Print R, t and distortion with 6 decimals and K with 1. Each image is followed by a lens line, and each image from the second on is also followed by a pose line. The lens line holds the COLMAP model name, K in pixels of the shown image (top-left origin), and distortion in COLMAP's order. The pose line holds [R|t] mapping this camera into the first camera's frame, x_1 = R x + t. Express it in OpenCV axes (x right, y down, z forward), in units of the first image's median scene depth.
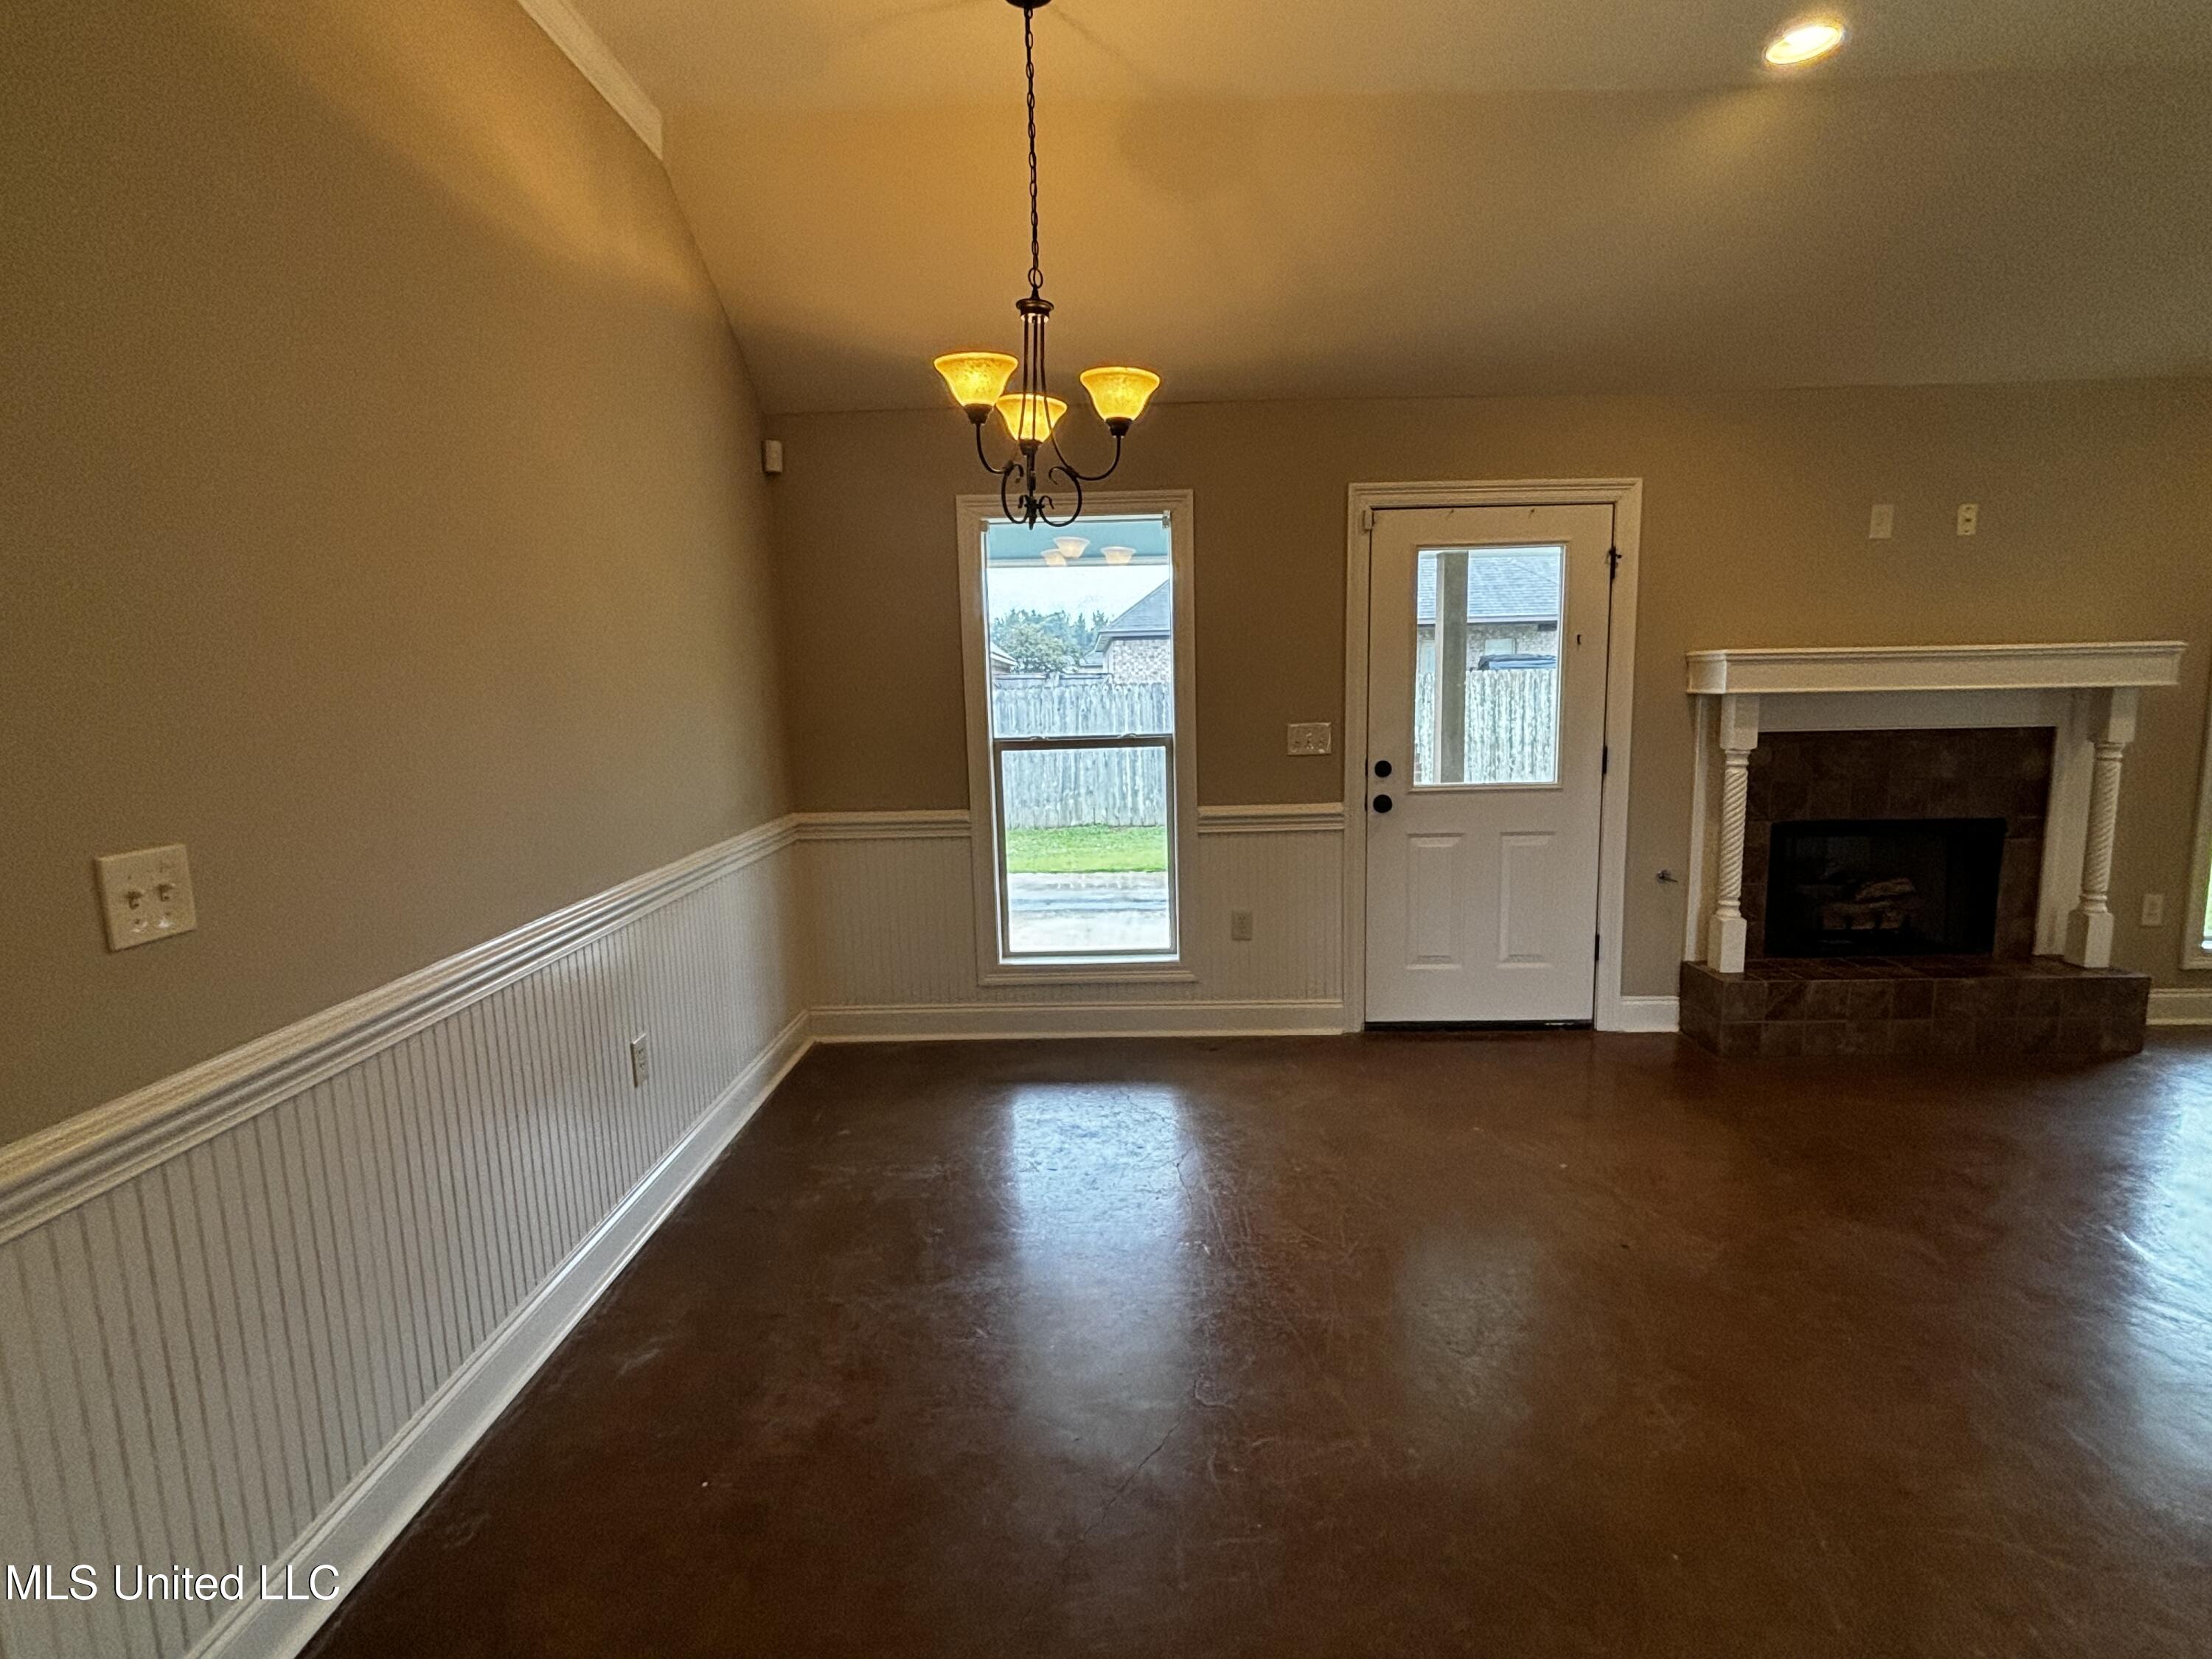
lens RADIAL K [[1057.3, 0, 1109.9], [0, 1057.3, 839.2], [0, 0, 1]] dist [-0.002198, 0.000545]
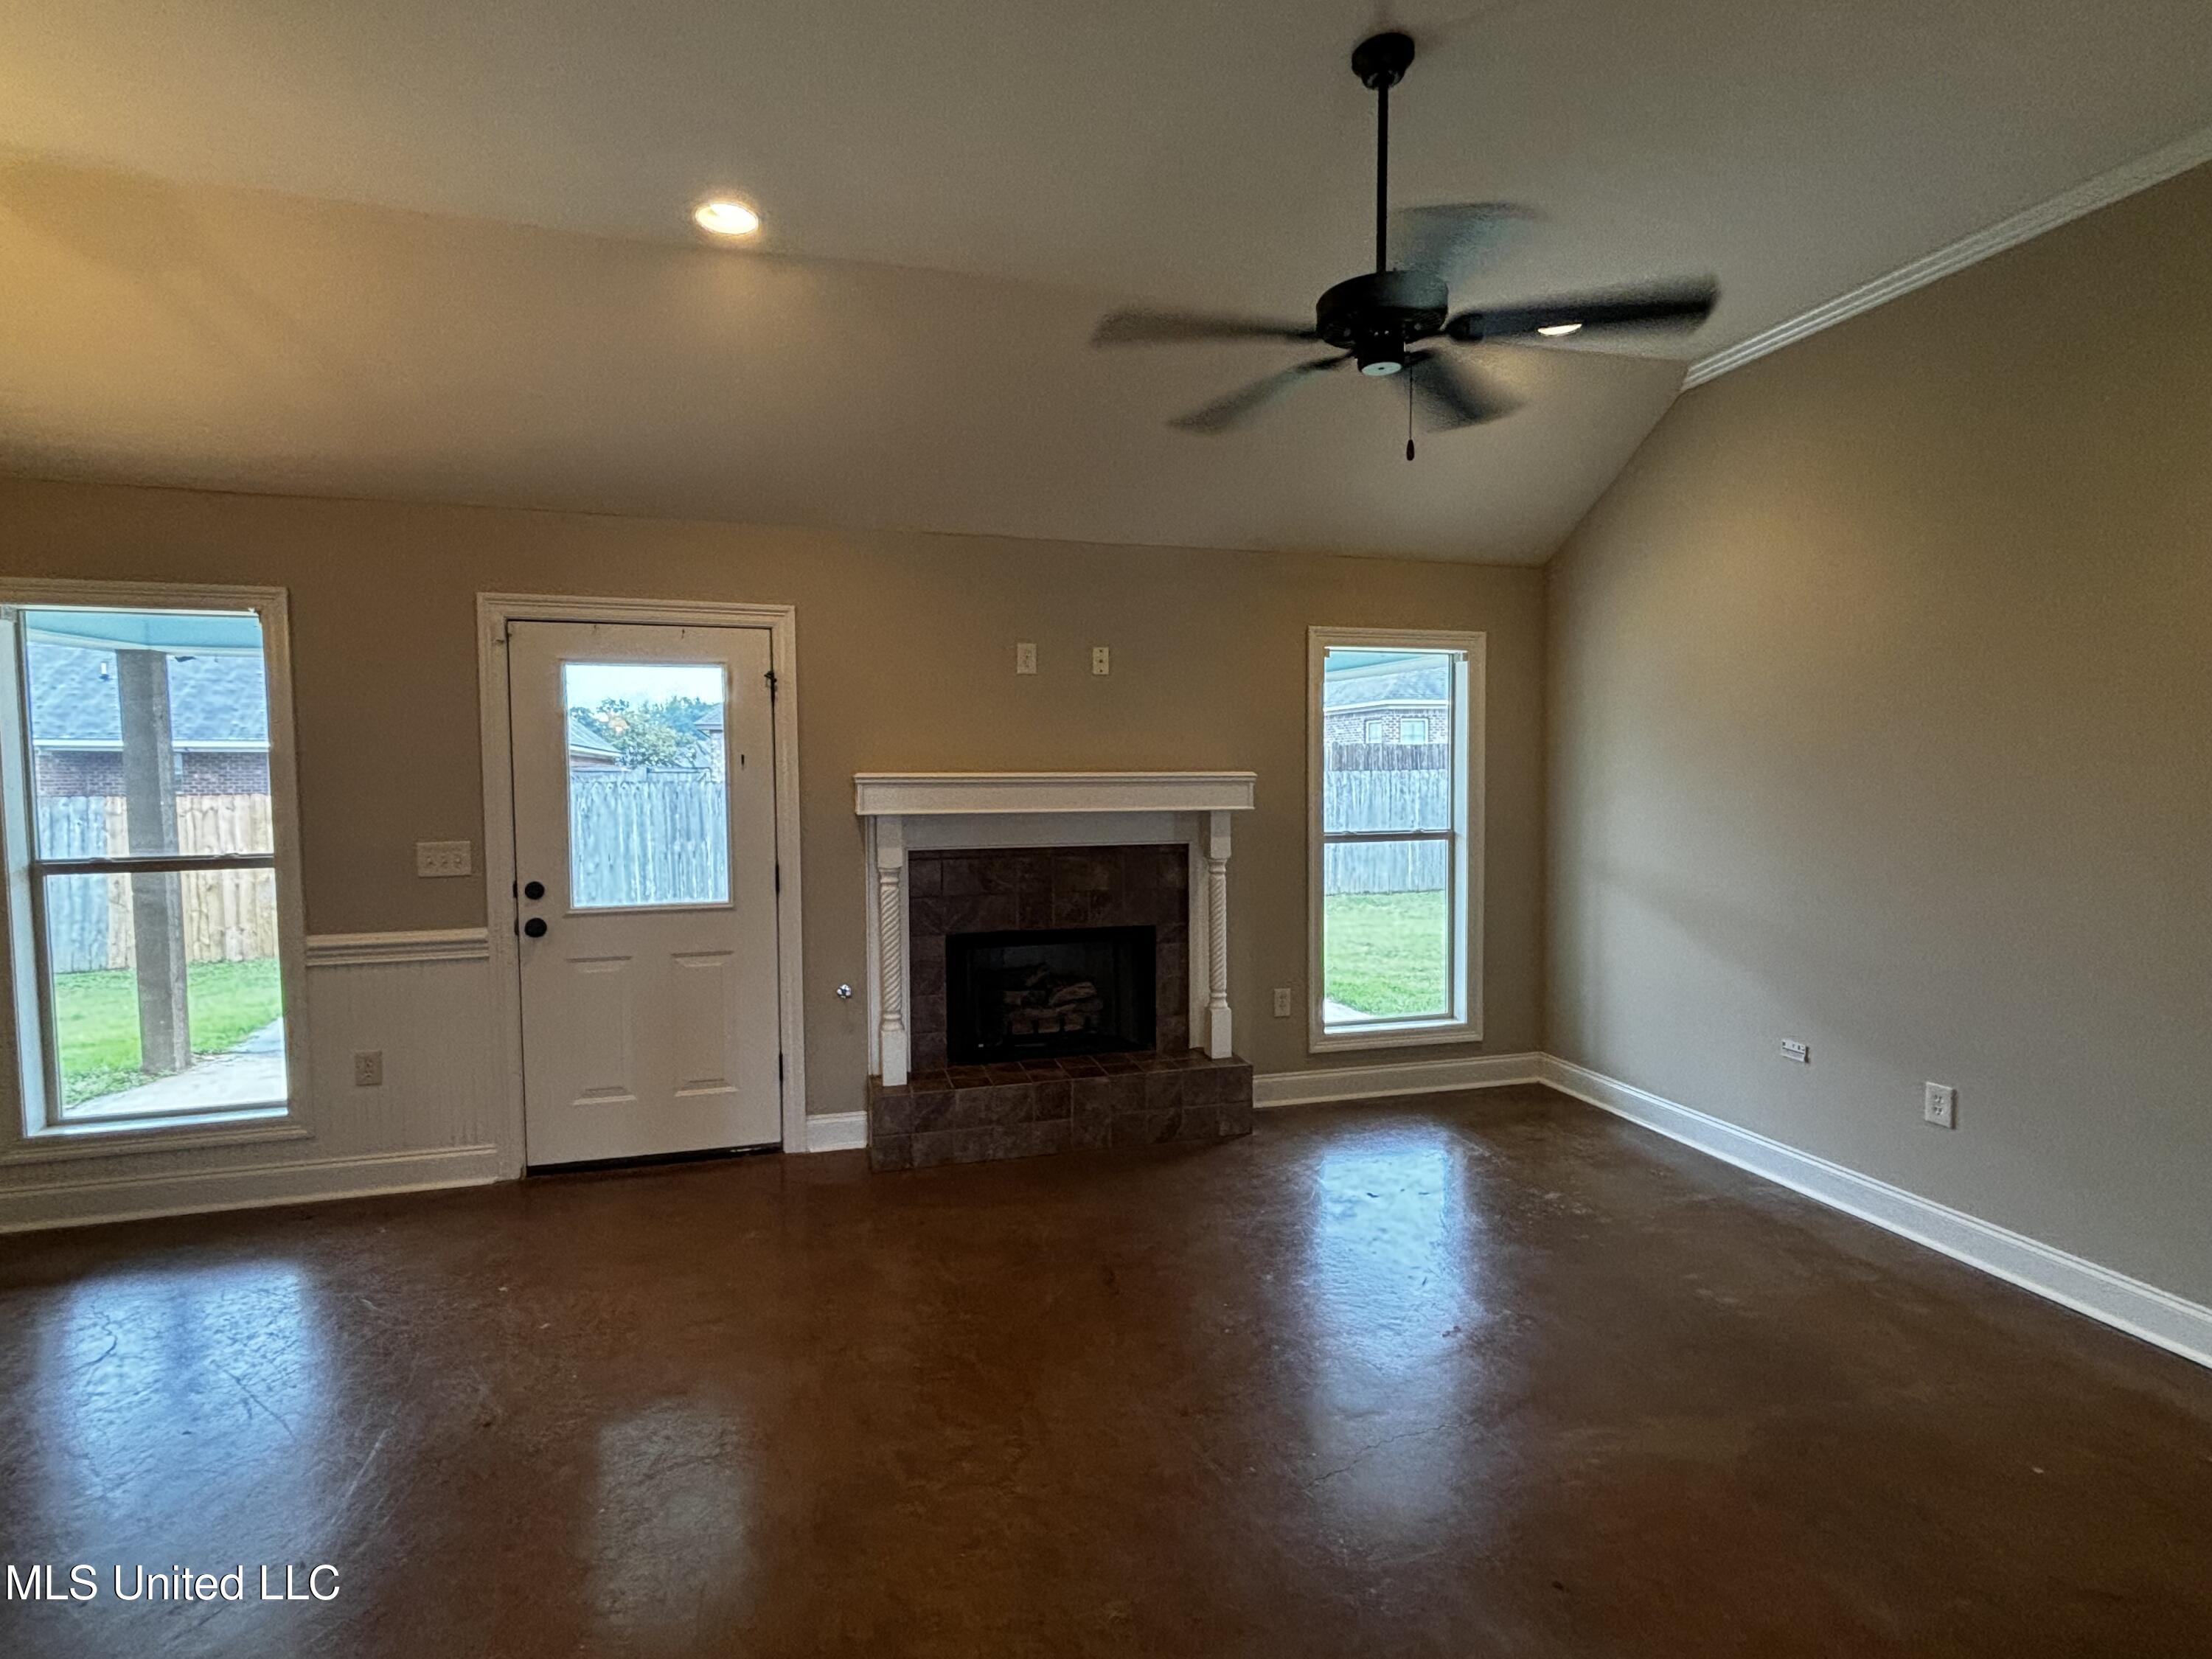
lens RADIAL K [[1057.3, 0, 1127.8], [0, 1057.3, 828.1], [0, 0, 1]] dist [-0.002198, 0.000545]
pose [[0.953070, 0.000379, 0.302751, 0.478108], [0.029582, 0.995097, -0.094373, -0.017516], [-0.301302, 0.098900, 0.948386, -0.055393]]
